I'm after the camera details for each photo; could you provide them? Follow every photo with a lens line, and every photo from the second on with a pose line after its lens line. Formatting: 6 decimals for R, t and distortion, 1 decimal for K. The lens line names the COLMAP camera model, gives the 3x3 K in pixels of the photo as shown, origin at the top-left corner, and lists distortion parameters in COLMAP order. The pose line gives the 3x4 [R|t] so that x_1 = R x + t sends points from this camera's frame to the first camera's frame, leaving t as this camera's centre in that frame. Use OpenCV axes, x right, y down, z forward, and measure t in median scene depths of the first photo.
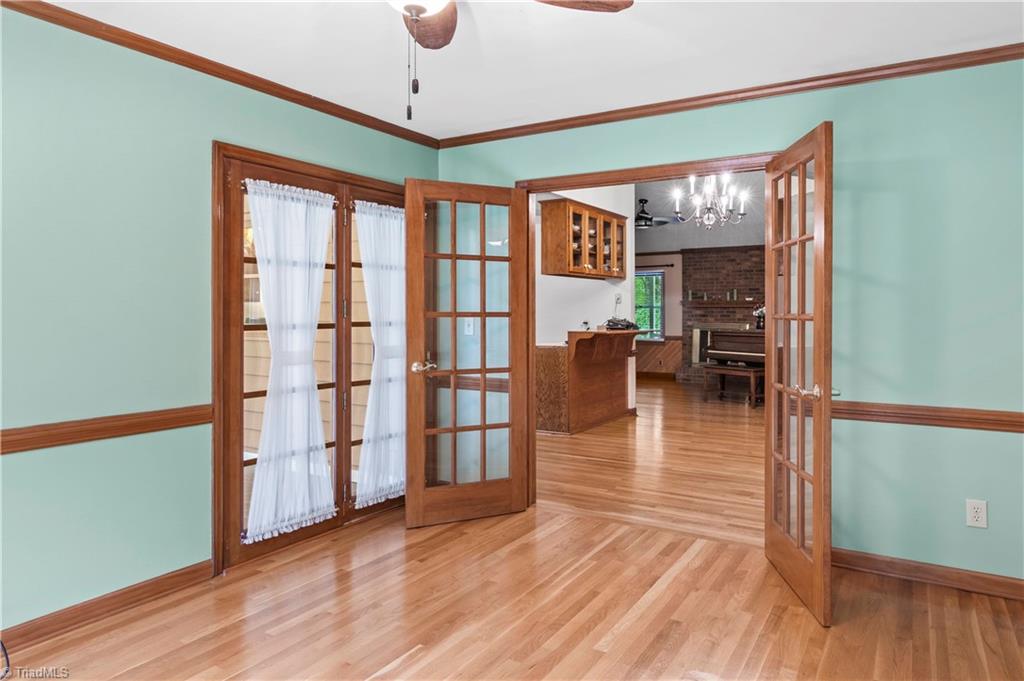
lens RADIAL K [[632.9, 0, 552.1], [0, 632.9, 317.0], [0, 0, 1]] dist [-0.005685, -0.006473]
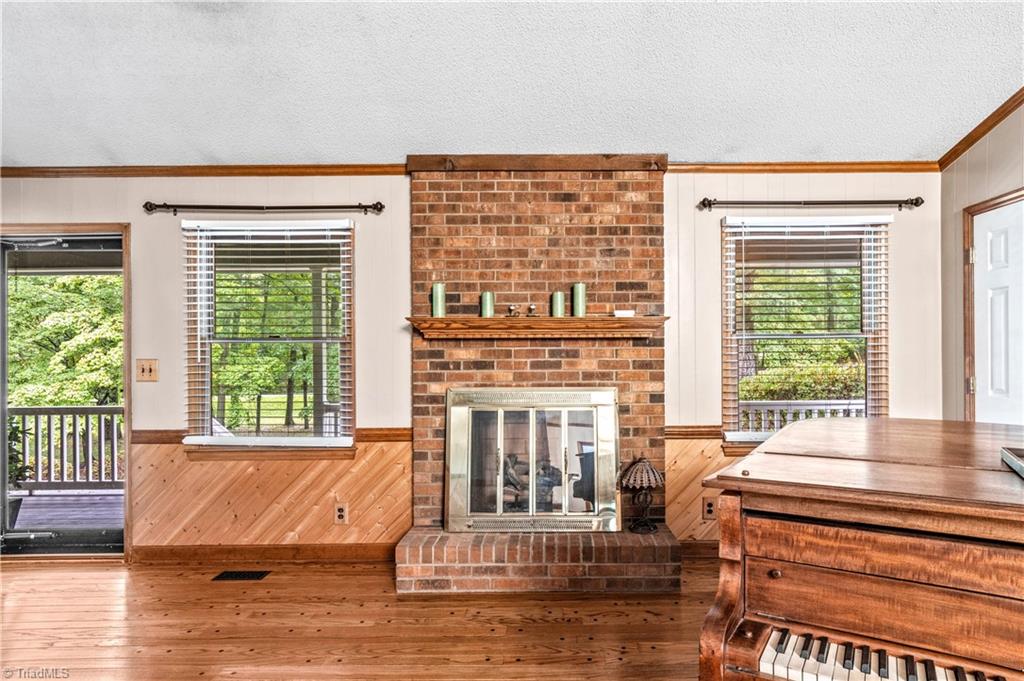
lens RADIAL K [[552.2, 0, 543.4], [0, 552.2, 350.4], [0, 0, 1]] dist [0.003715, -0.000910]
pose [[0.865492, -0.002718, 0.500916, 0.150987], [0.009371, 0.999898, -0.010765, -0.007335], [-0.500835, 0.014011, 0.865429, 0.888574]]
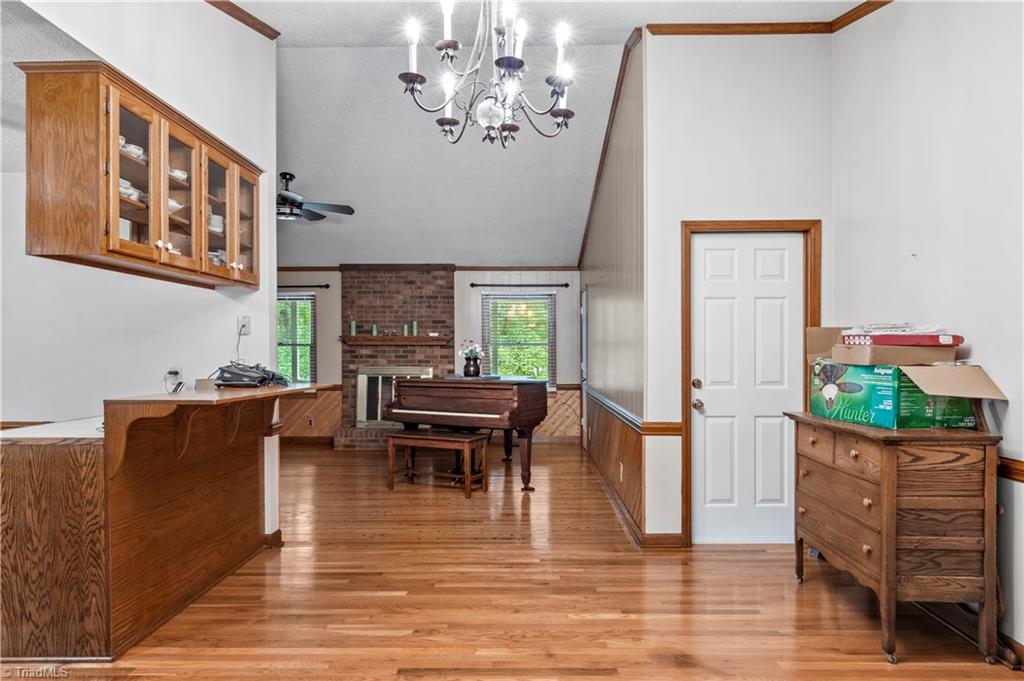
lens RADIAL K [[632.9, 0, 528.1], [0, 632.9, 355.3], [0, 0, 1]] dist [-0.005685, -0.006473]
pose [[0.866925, -0.003840, 0.498424, 0.036818], [0.004640, 0.999989, -0.000366, -0.002639], [-0.498417, 0.002630, 0.866933, 0.329288]]
